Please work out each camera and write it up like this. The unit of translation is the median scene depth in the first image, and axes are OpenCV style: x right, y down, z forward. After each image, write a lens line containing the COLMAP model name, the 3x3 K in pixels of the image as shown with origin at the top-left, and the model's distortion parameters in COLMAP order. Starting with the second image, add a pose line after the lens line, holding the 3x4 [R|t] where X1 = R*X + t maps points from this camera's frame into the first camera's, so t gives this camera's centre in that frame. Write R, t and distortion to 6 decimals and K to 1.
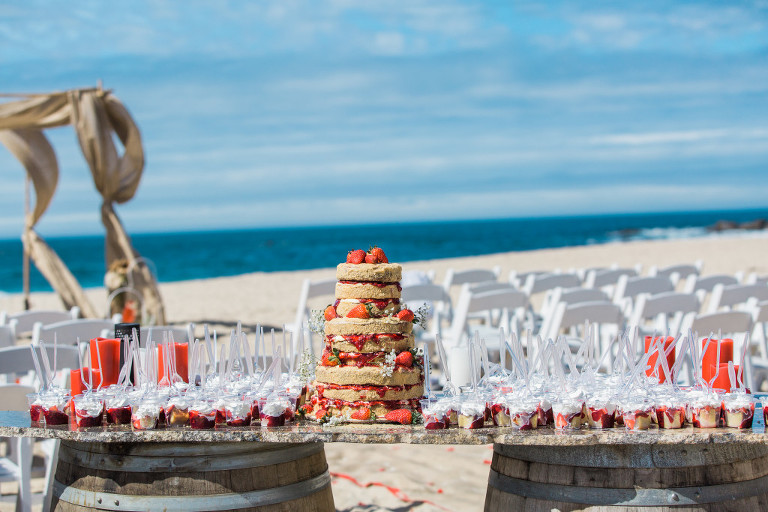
lens RADIAL K [[1542.9, 0, 384.2], [0, 1542.9, 231.8], [0, 0, 1]] dist [0.089608, 0.181990]
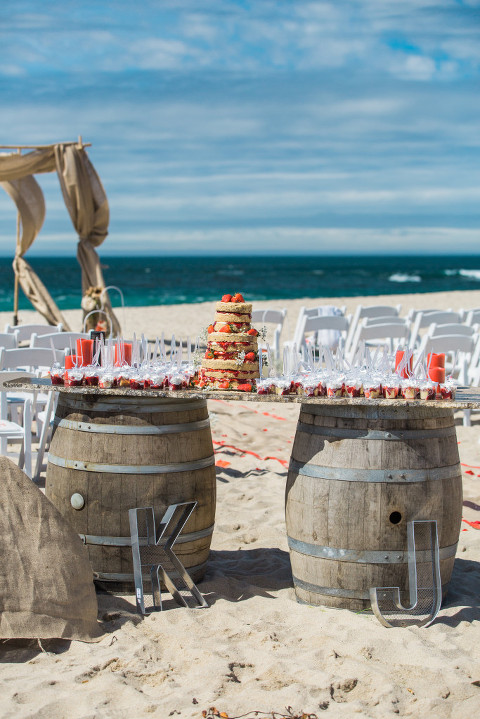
lens RADIAL K [[1659.9, 0, 240.0], [0, 1659.9, 359.5], [0, 0, 1]] dist [0.466645, 0.161158]
pose [[0.996026, 0.040289, -0.079431, 0.155887], [-0.035335, 0.997399, 0.062822, -0.034922], [0.081755, -0.059766, 0.994859, -0.925655]]
